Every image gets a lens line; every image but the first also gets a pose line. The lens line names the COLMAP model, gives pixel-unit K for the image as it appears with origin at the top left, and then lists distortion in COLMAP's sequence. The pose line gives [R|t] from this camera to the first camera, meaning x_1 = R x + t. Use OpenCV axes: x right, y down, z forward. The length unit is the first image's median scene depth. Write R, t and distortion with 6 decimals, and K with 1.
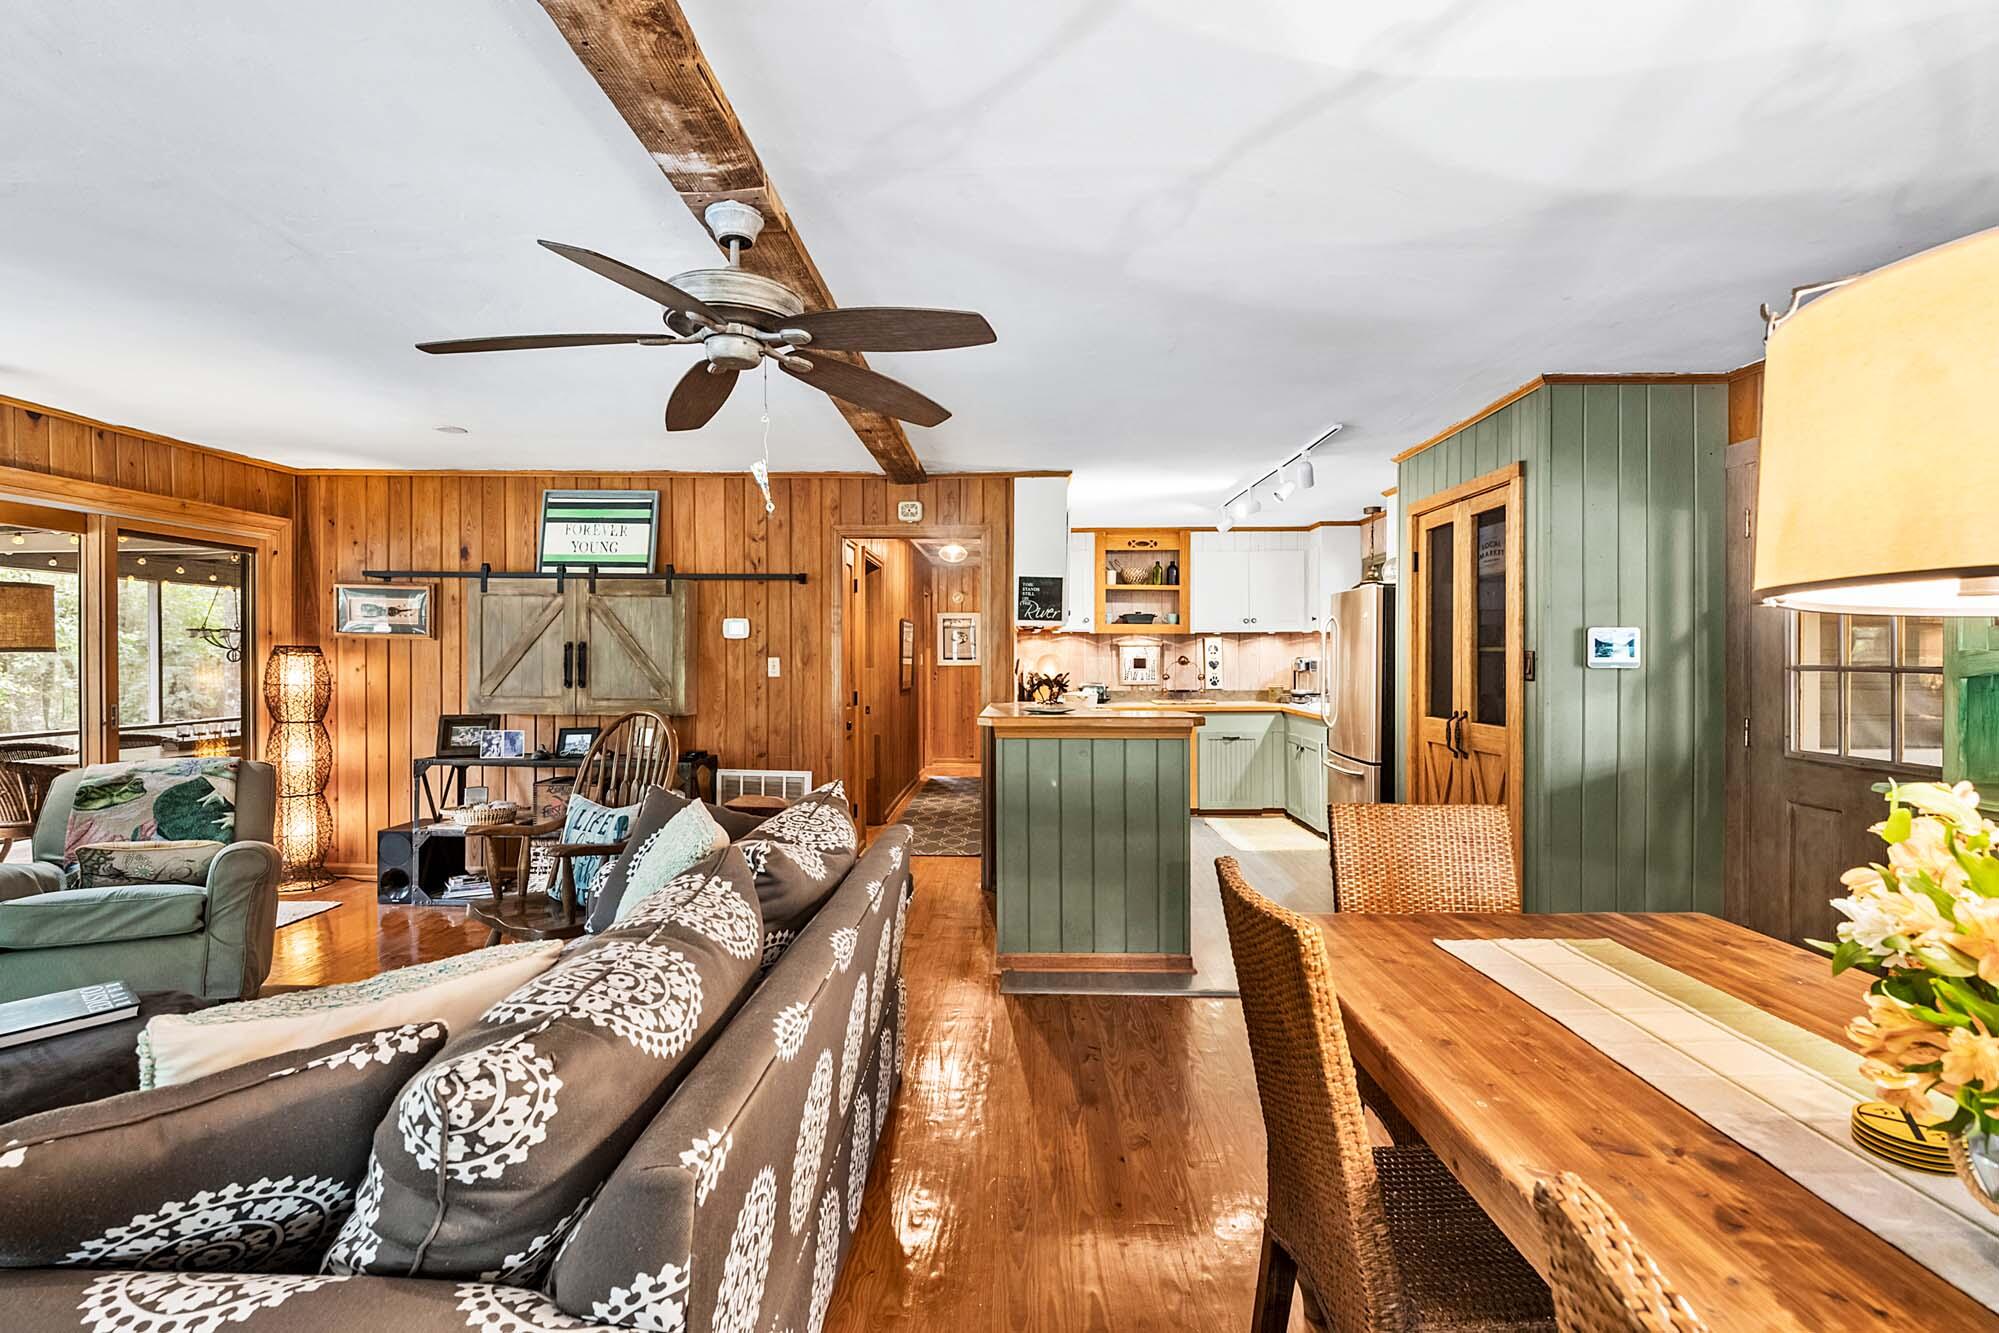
lens RADIAL K [[878.5, 0, 987.1], [0, 878.5, 664.6], [0, 0, 1]] dist [-0.007161, -0.000794]
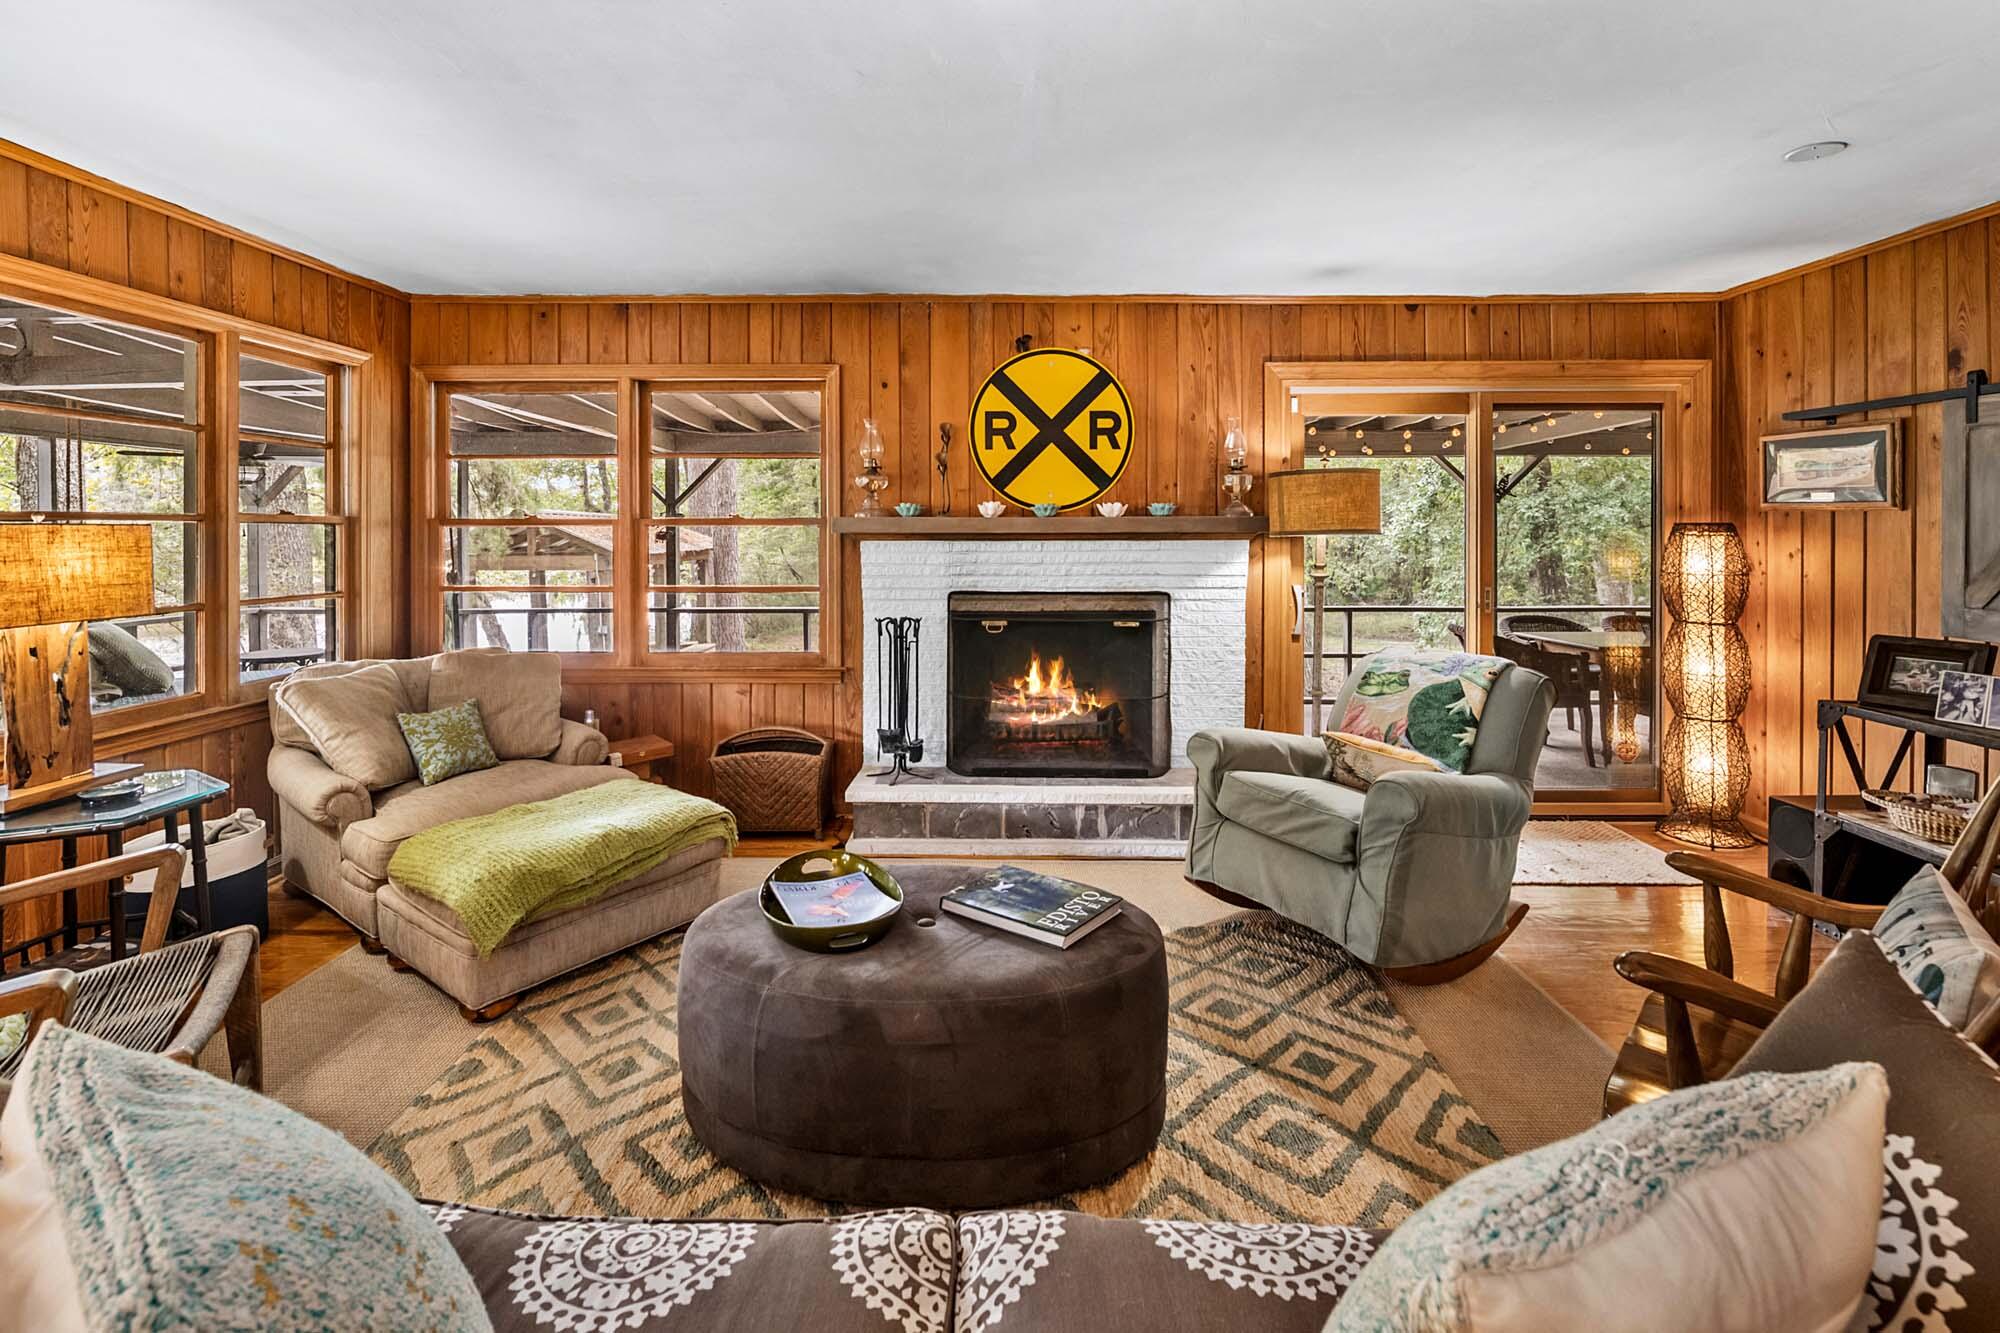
lens RADIAL K [[884.3, 0, 1003.0], [0, 884.3, 540.6], [0, 0, 1]] dist [-0.013663, -0.000361]
pose [[0.018604, 0.005155, -0.999814, -0.031906], [-0.005392, 0.999973, 0.005056, -0.006497], [0.999812, 0.005297, 0.018631, 0.369978]]
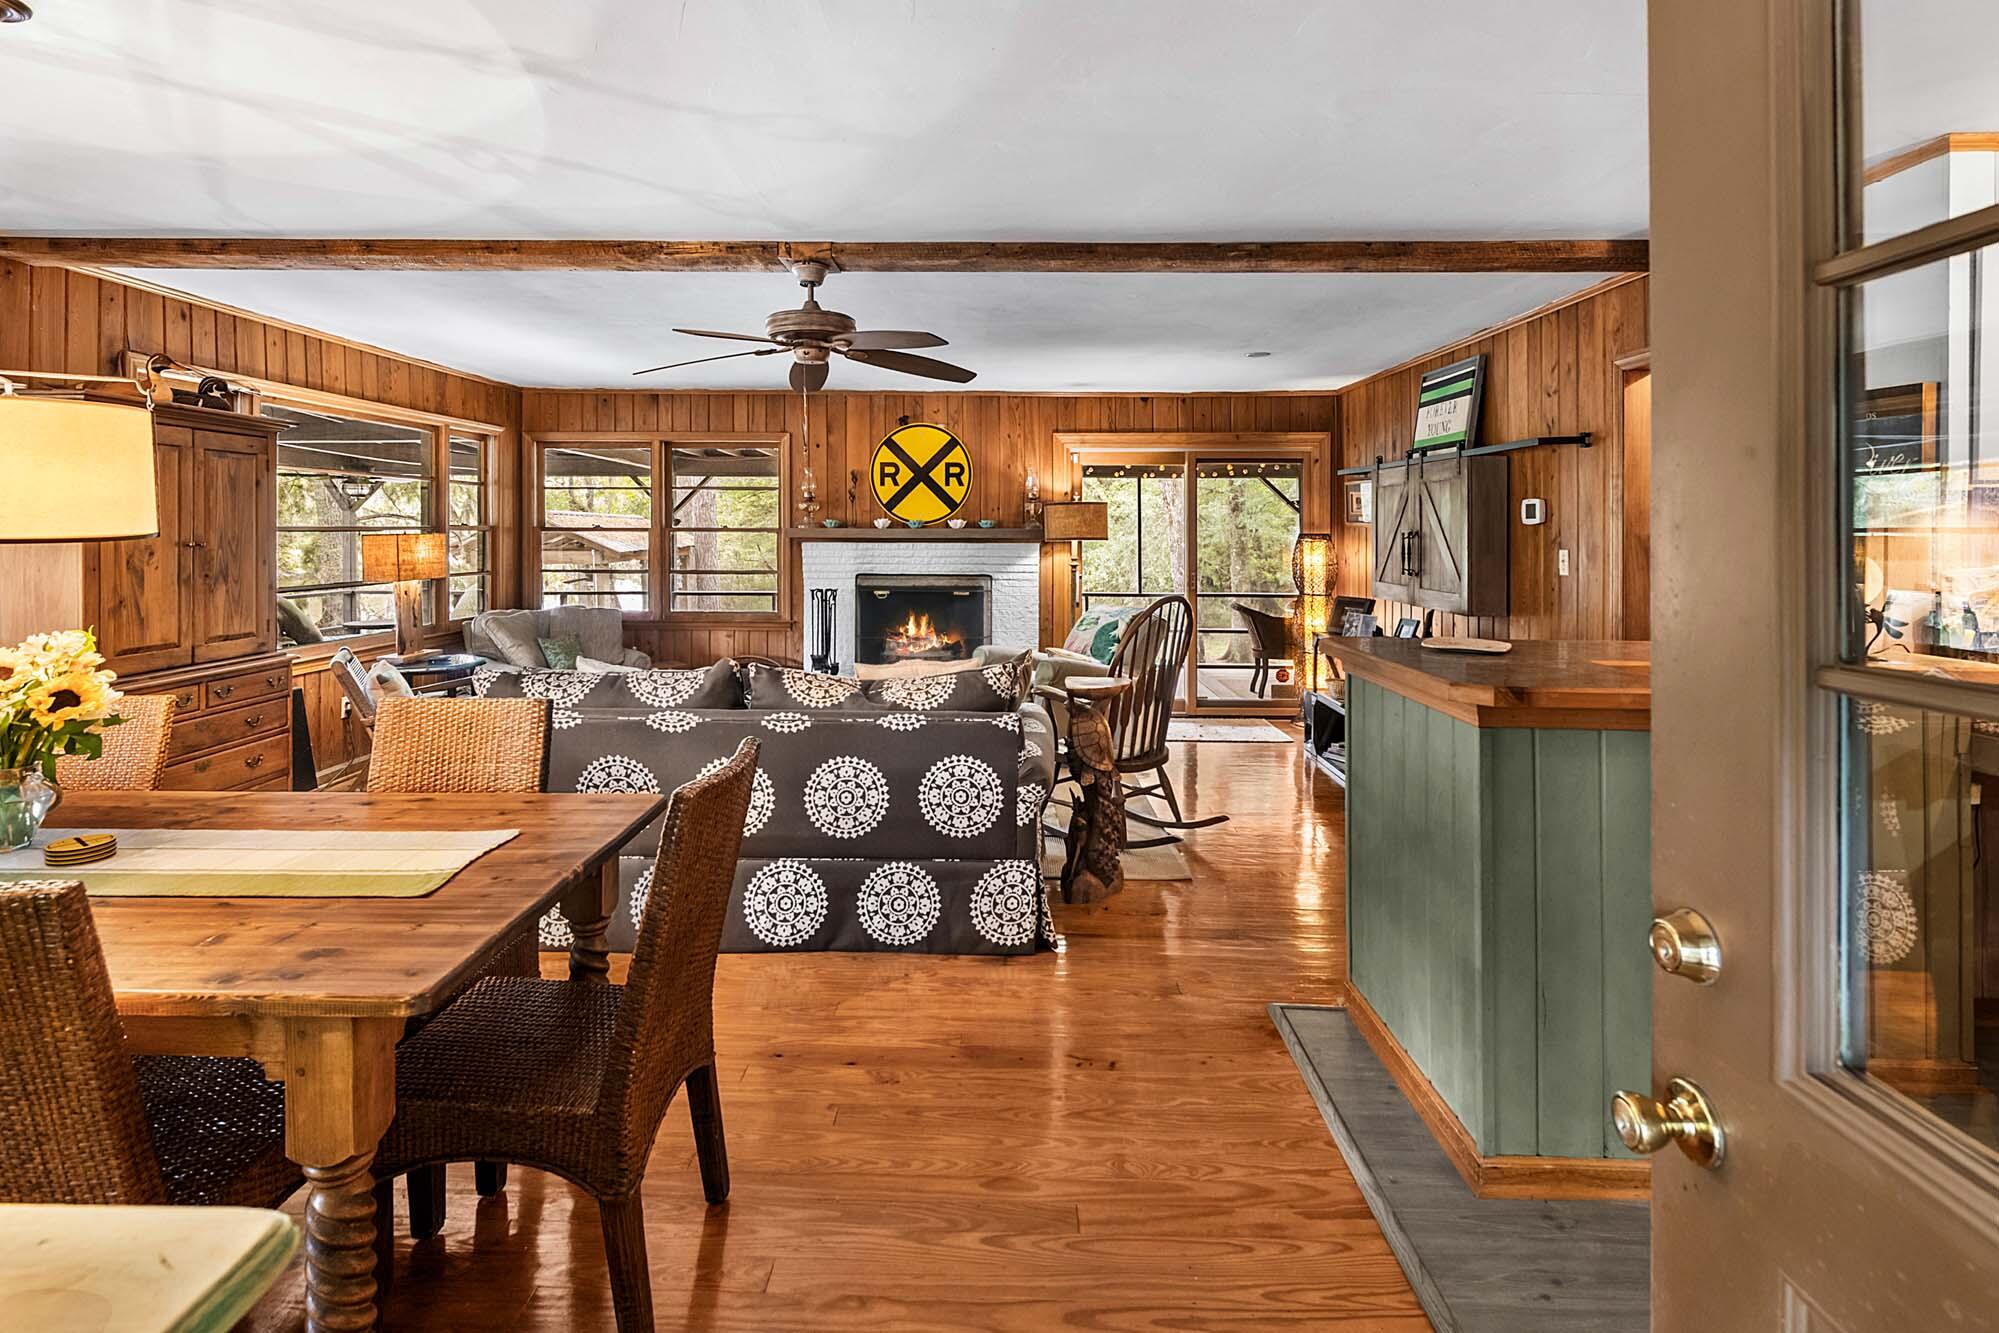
lens RADIAL K [[934.4, 0, 995.5], [0, 934.4, 541.3], [0, 0, 1]] dist [-0.004358, -0.002317]
pose [[0.020896, 0.008365, -0.999747, 0.543299], [-0.009976, 0.999917, 0.008158, -0.016969], [0.999732, 0.009803, 0.020977, 0.510681]]
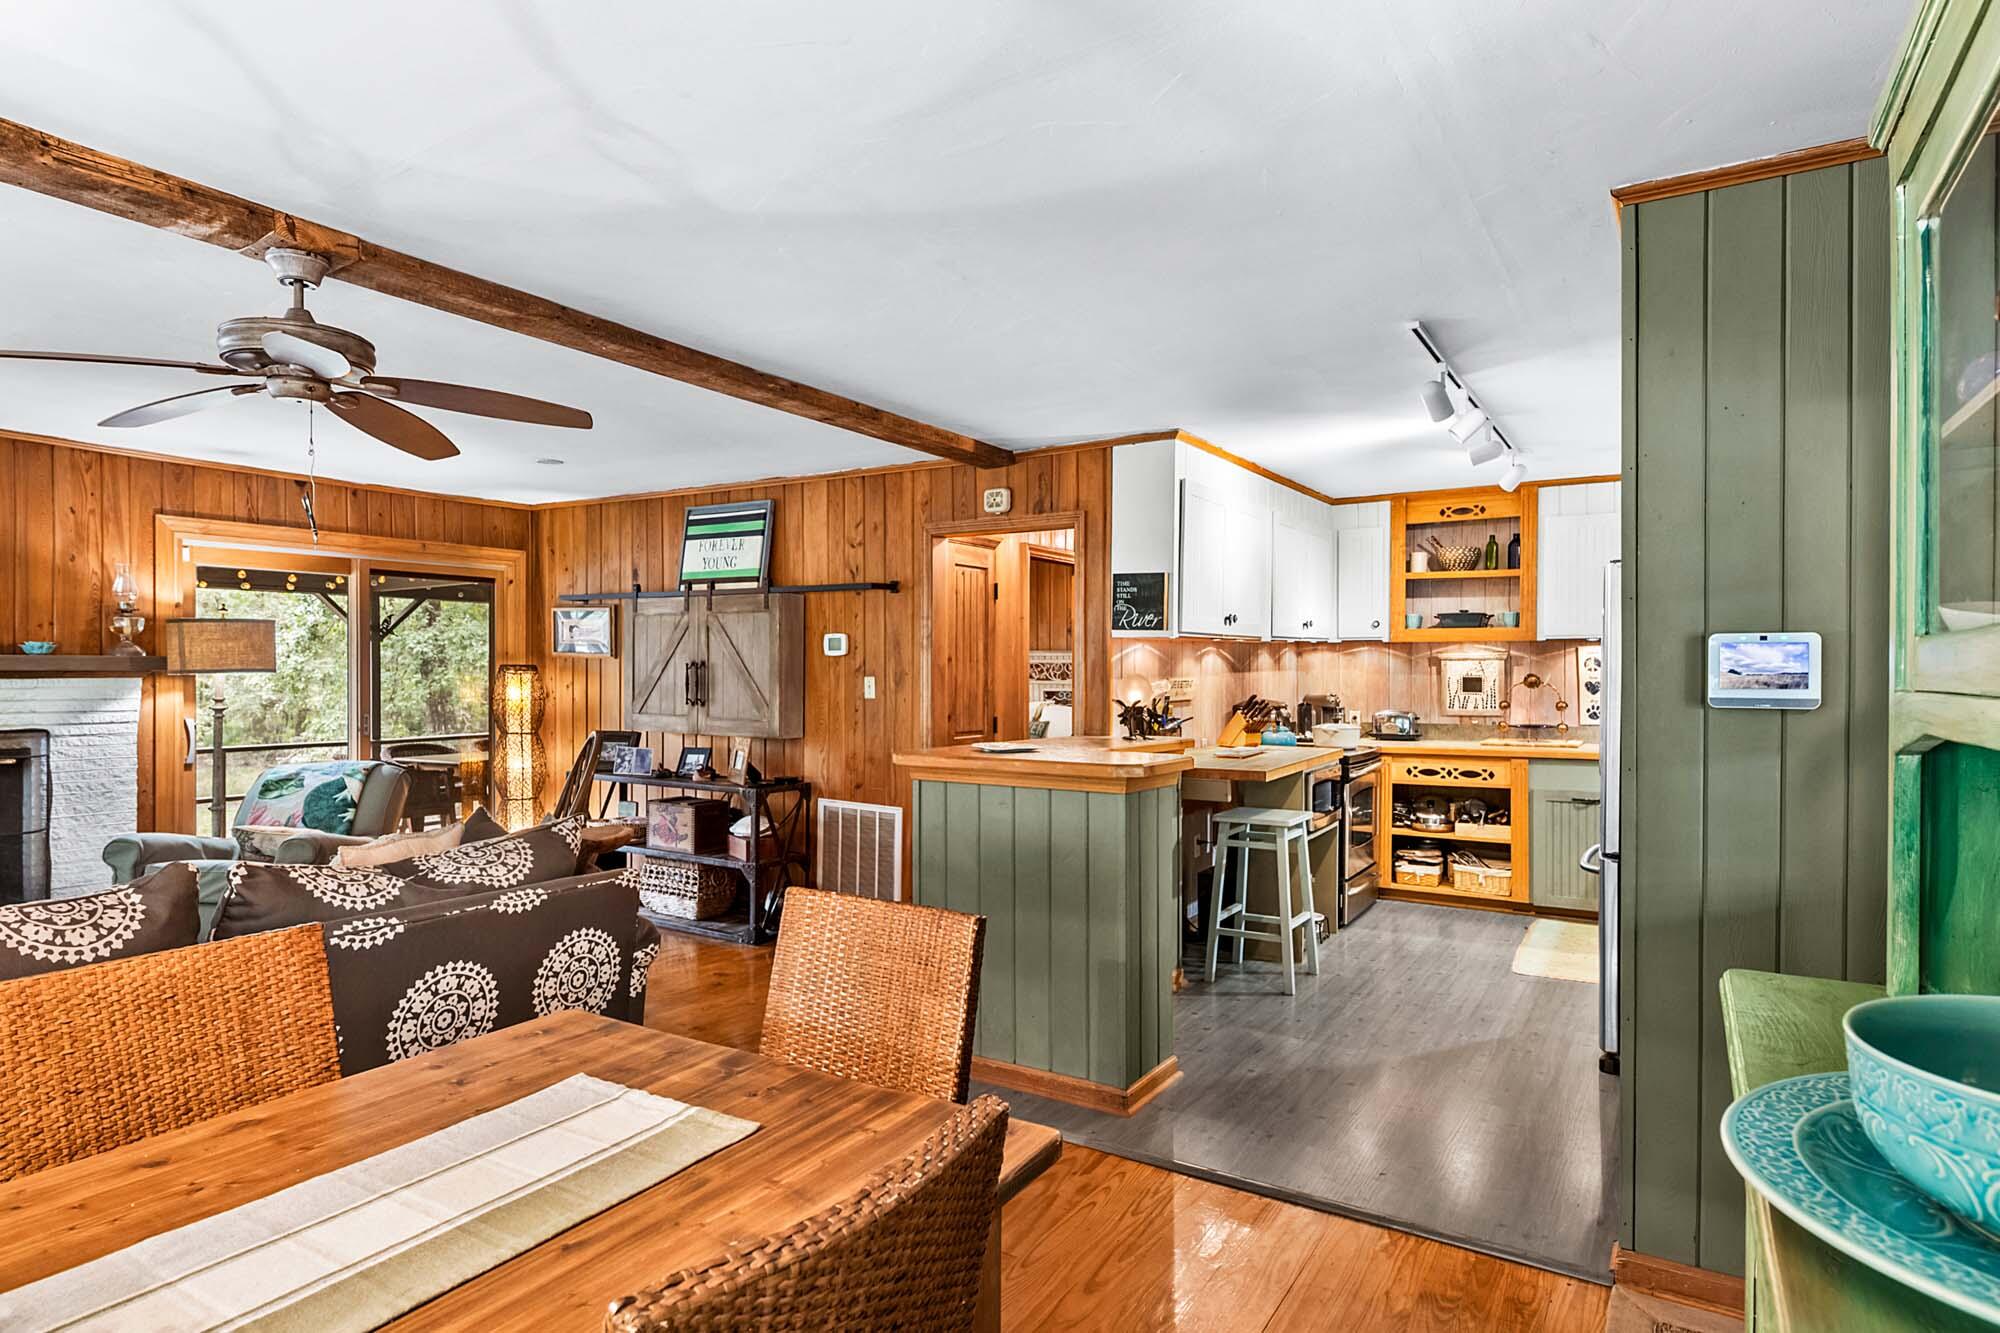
lens RADIAL K [[1071.8, 0, 993.4], [0, 1071.8, 680.3], [0, 0, 1]] dist [-0.006337, 0.000851]
pose [[0.863227, 0.005555, -0.504785, 0.418701], [-0.004639, 0.999985, 0.003071, -0.008688], [0.504794, -0.000309, 0.863240, 0.128417]]
